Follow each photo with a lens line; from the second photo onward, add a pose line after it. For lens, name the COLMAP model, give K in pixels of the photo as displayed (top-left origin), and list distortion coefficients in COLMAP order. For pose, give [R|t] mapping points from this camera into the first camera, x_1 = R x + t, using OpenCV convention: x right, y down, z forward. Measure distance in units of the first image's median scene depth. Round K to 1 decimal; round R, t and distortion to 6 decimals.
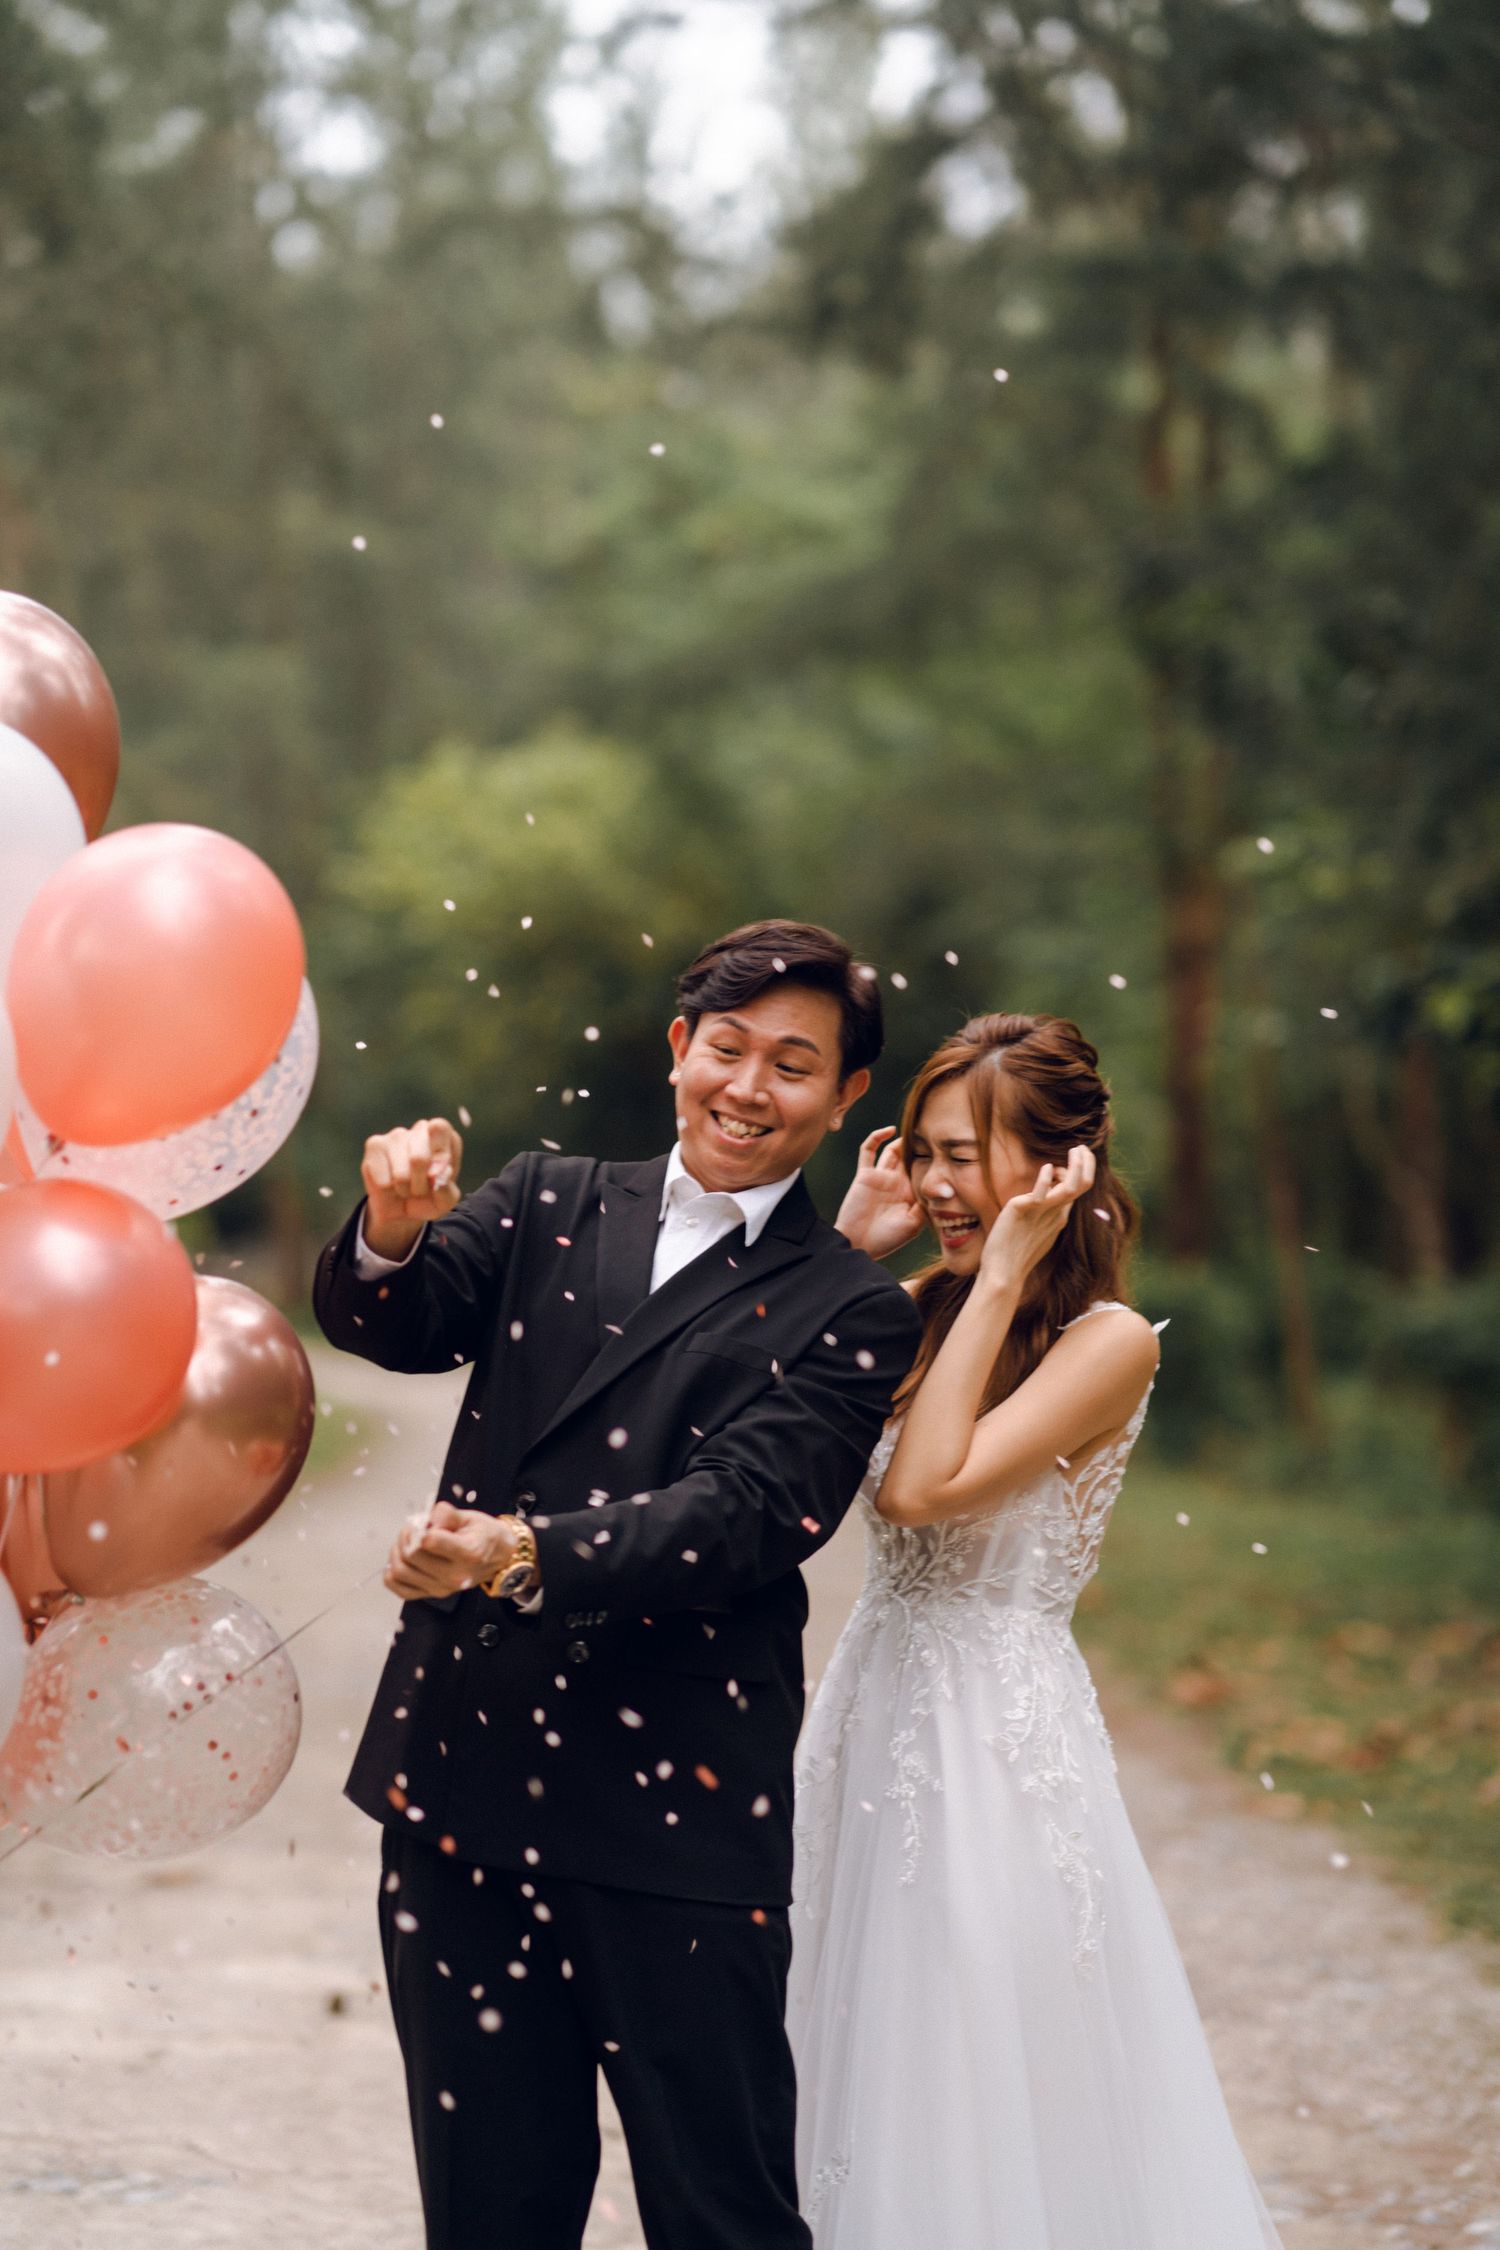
lens RADIAL K [[5754.9, 0, 790.5], [0, 5754.9, 1119.2], [0, 0, 1]] dist [0.075888, -0.742085]
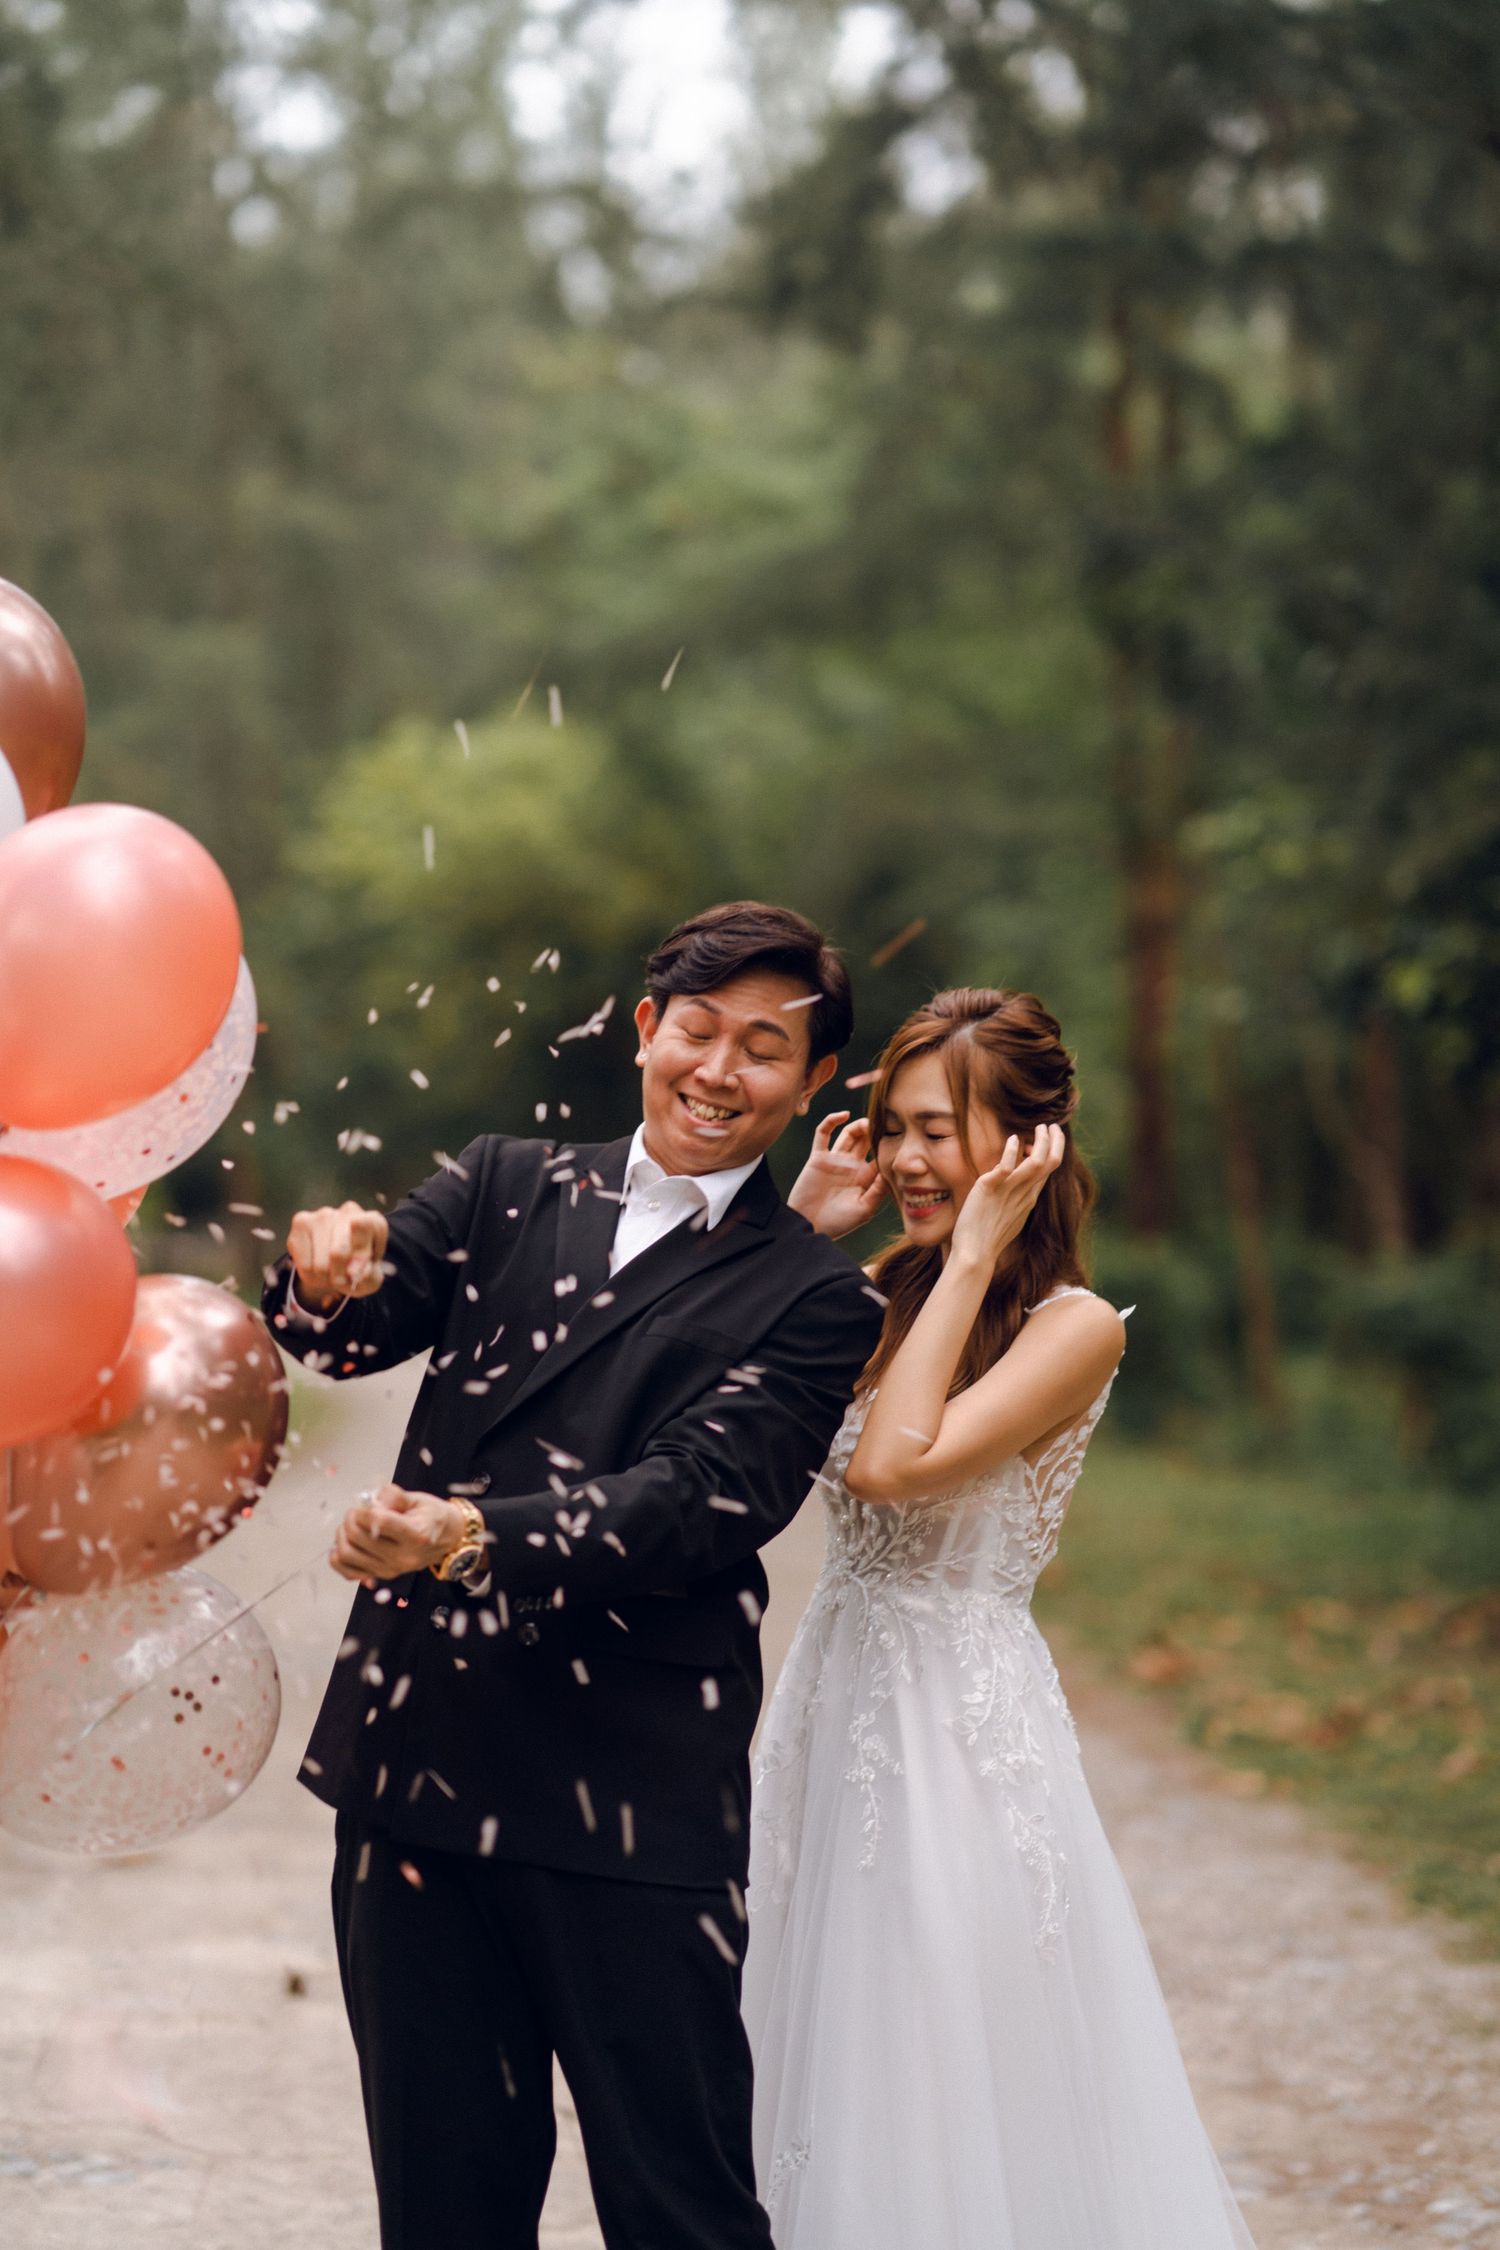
lens RADIAL K [[5647.0, 0, 786.3], [0, 5647.0, 1134.3], [0, 0, 1]] dist [0.059601, -0.540030]
pose [[0.999986, -0.001453, 0.005046, 0.001186], [0.001423, 0.999981, 0.005978, 0.000700], [-0.005055, -0.005971, 0.999969, 0.020204]]
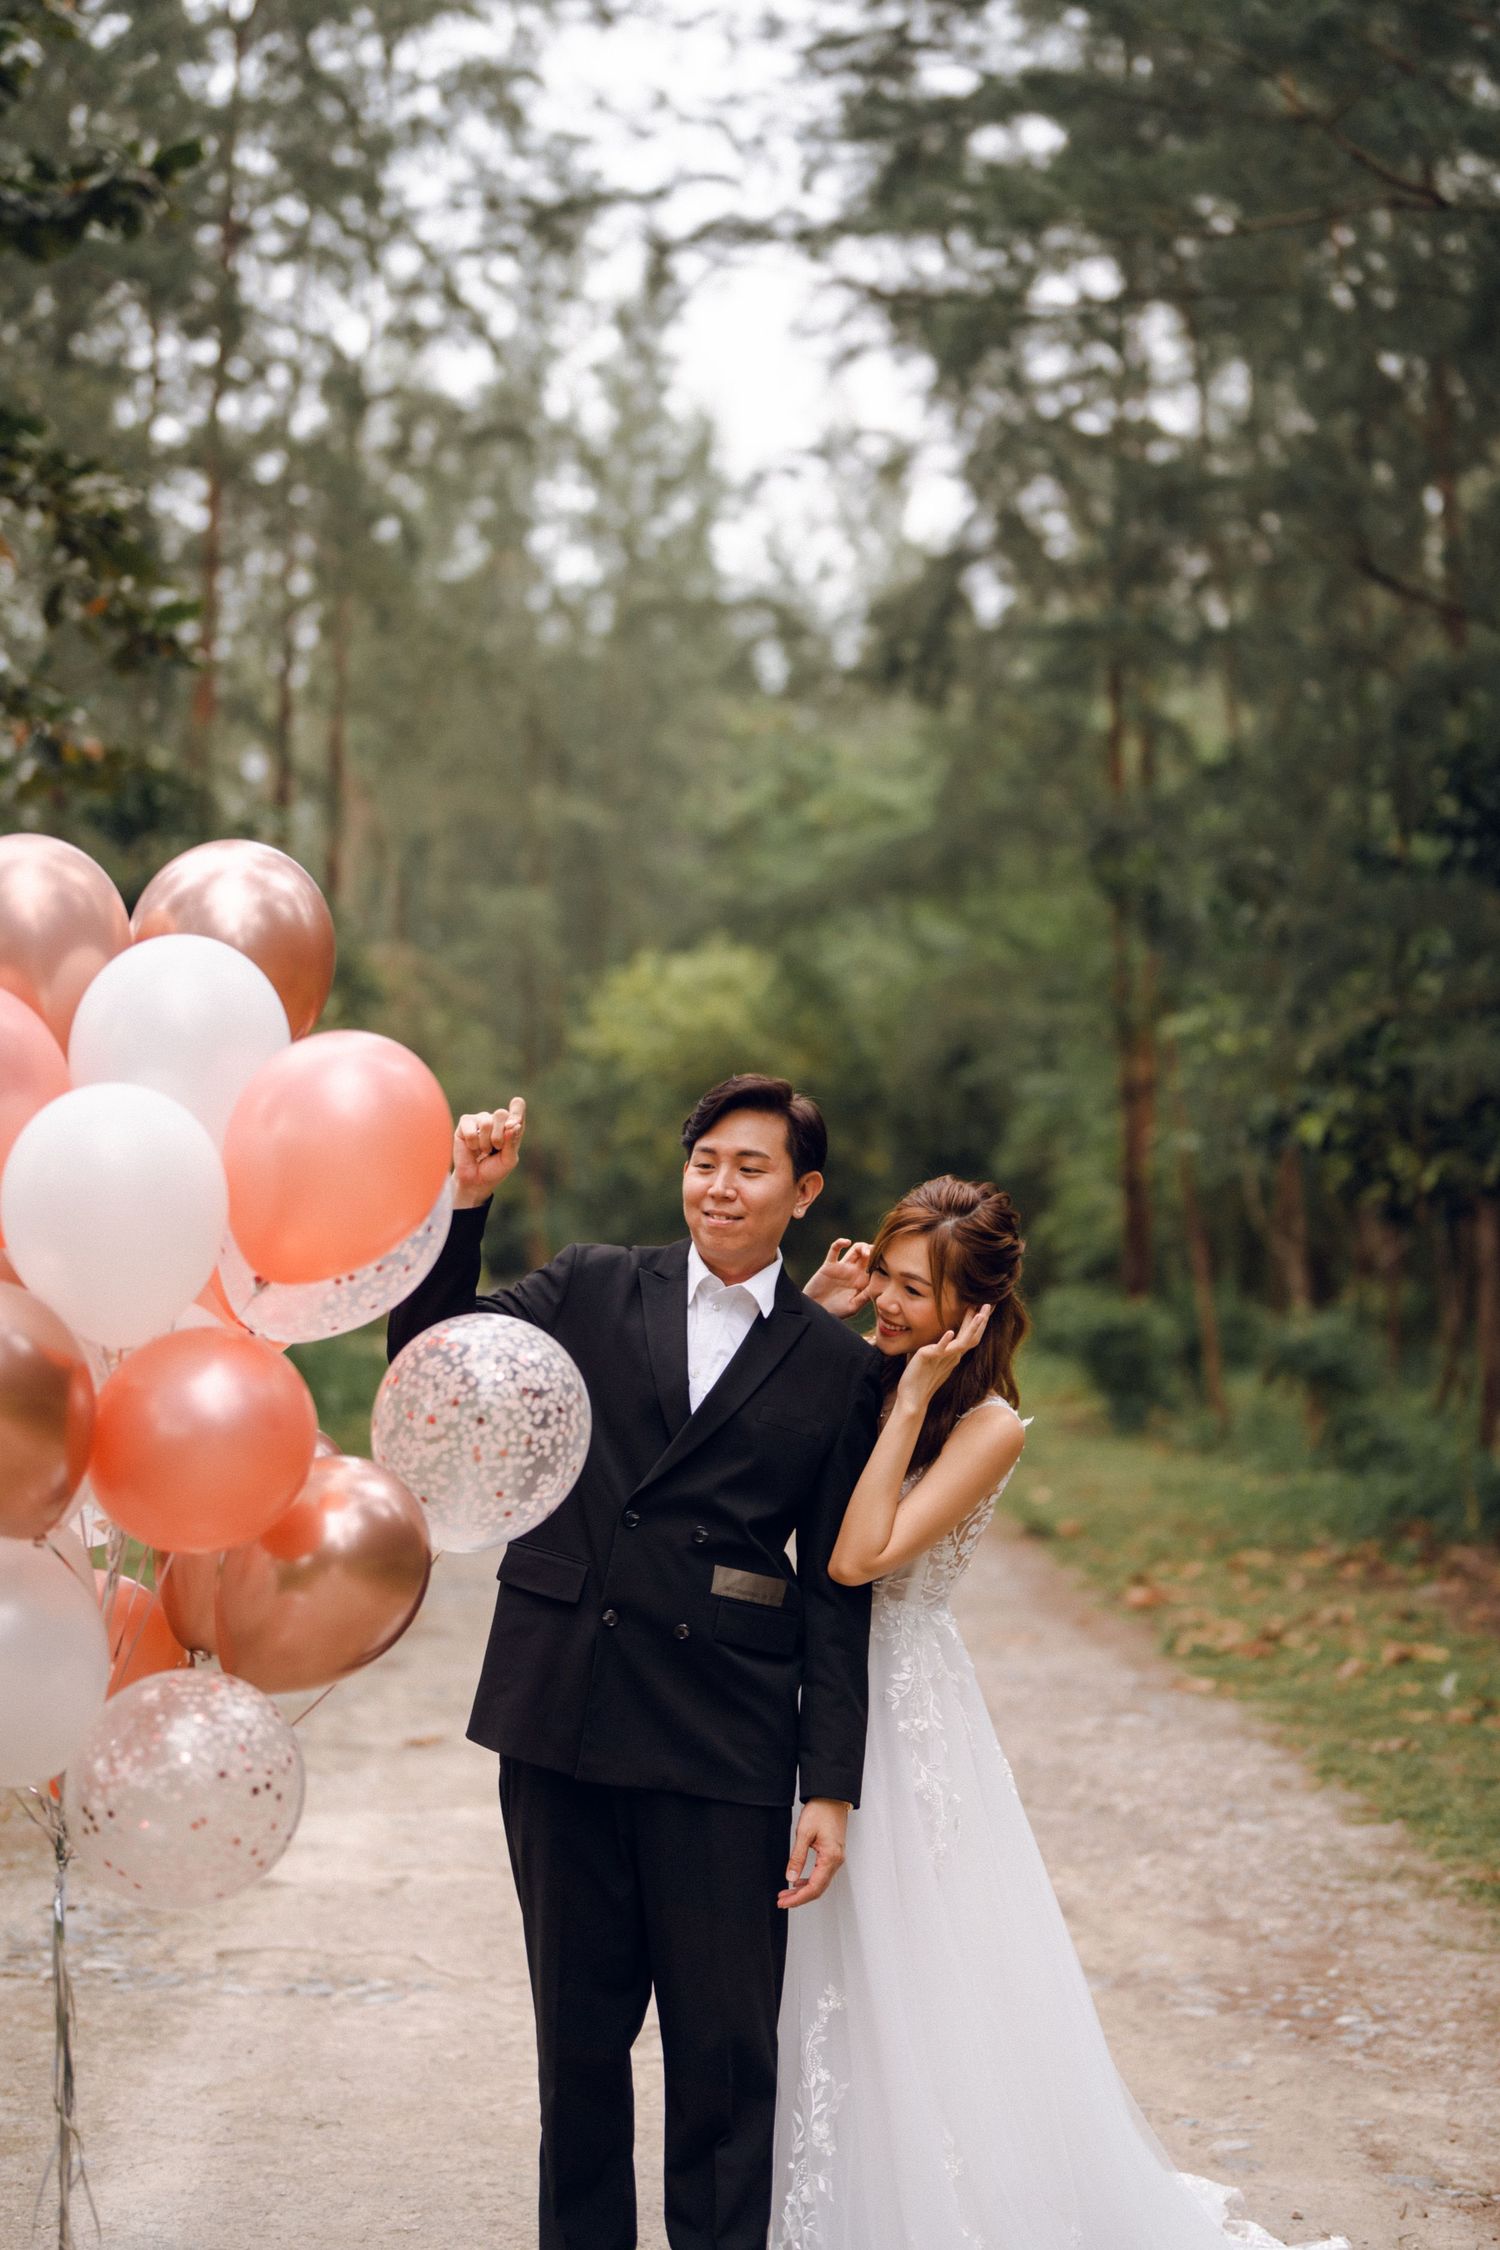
lens RADIAL K [[2852.0, 0, 813.1], [0, 2852.0, 1029.2], [0, 0, 1]] dist [-0.039312, -0.000569]
pose [[0.998964, -0.000483, -0.045501, 0.019509], [-0.001100, 0.999395, -0.034770, -0.018963], [0.045490, 0.034784, 0.998359, 0.260241]]
